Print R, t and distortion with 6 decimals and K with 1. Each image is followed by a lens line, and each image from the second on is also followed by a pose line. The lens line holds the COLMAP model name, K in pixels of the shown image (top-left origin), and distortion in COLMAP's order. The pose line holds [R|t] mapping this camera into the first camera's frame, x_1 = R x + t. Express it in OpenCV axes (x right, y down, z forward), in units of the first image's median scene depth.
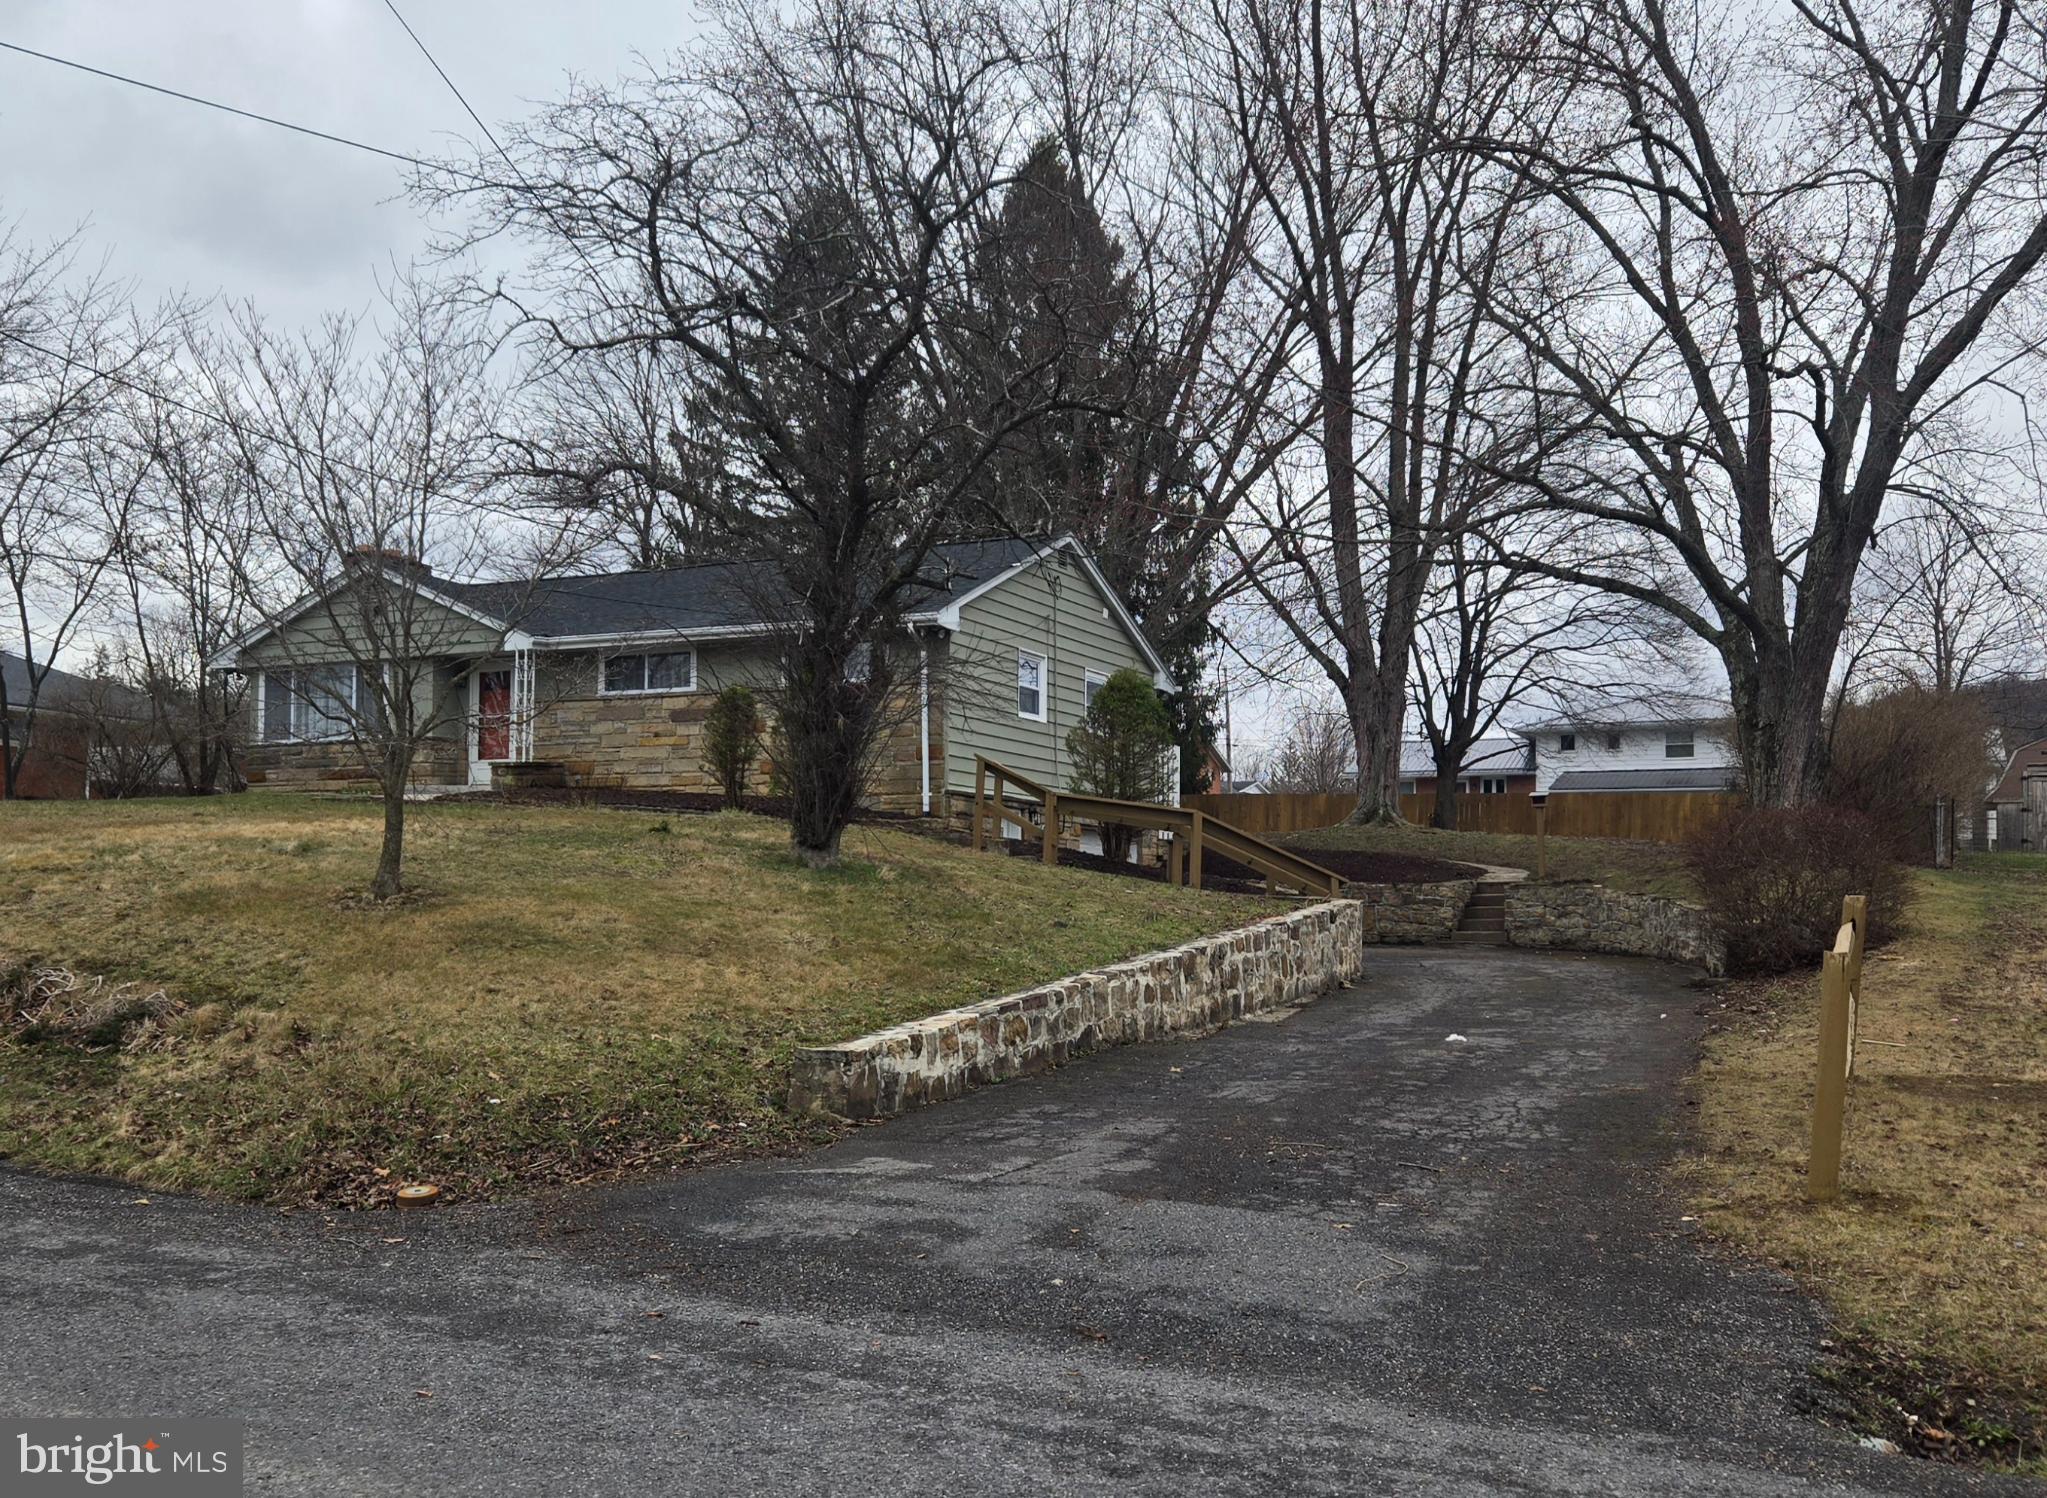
lens RADIAL K [[2150.3, 0, 1023.5], [0, 2150.3, 749.0], [0, 0, 1]] dist [-0.008174, -0.005893]
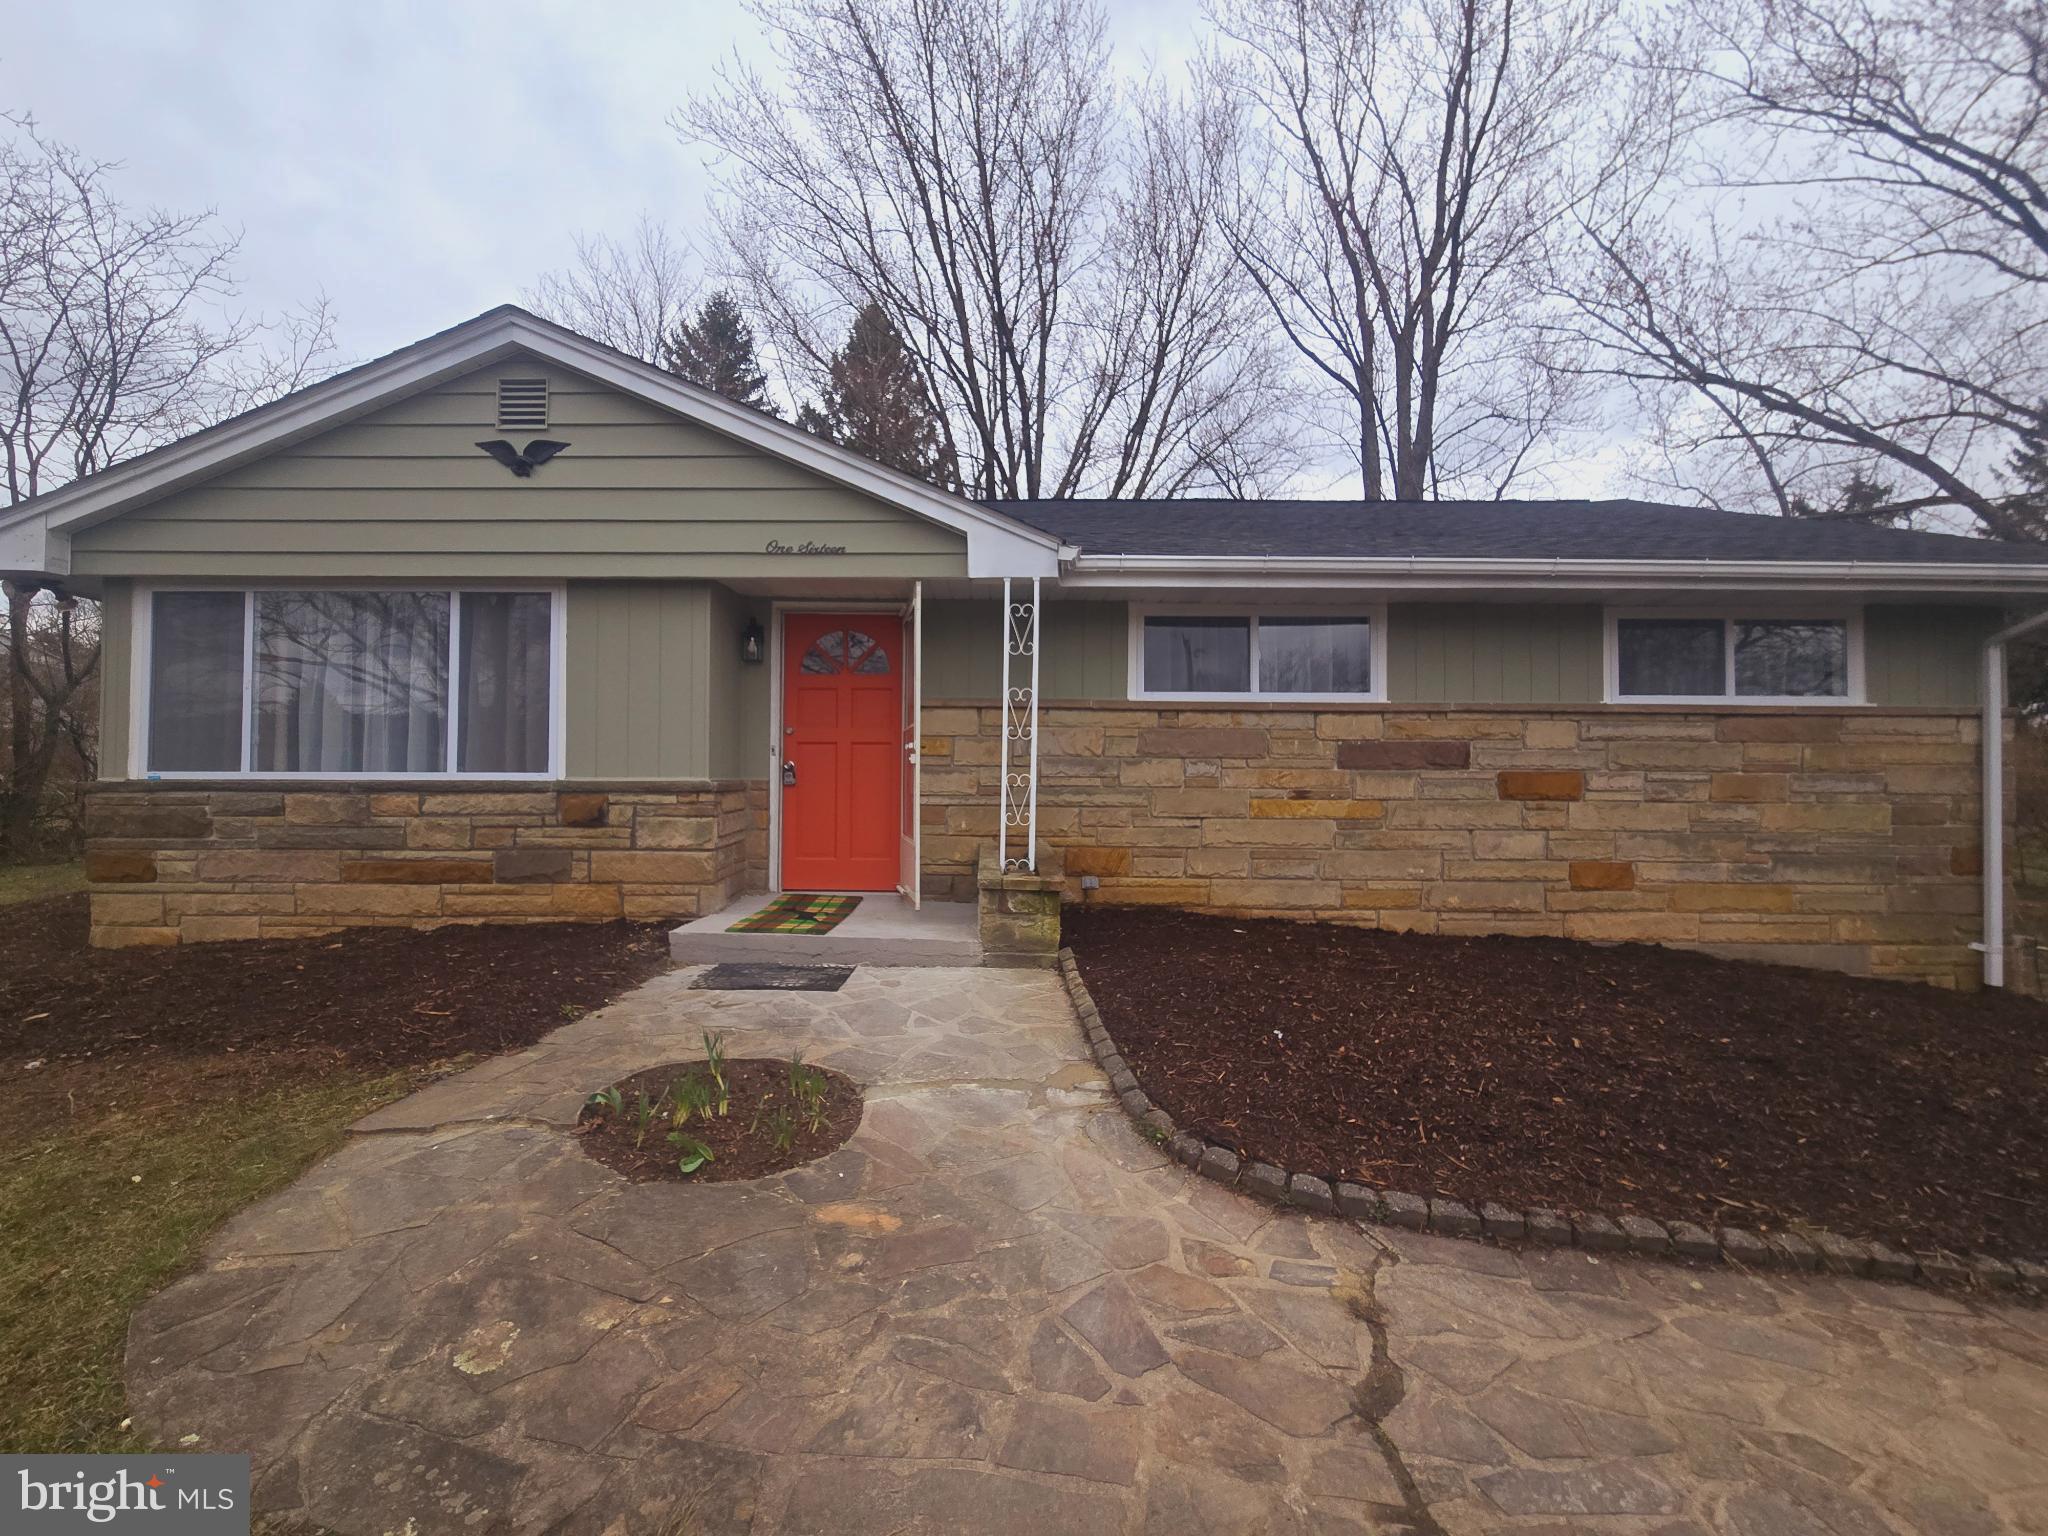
lens RADIAL K [[840.6, 0, 1024.4], [0, 840.6, 749.9], [0, 0, 1]] dist [0.002966, 0.000159]
pose [[0.901564, 0.019343, 0.432213, -0.296114], [-0.037801, 0.998701, 0.034154, -0.019624], [-0.430991, -0.047131, 0.901125, 0.848925]]
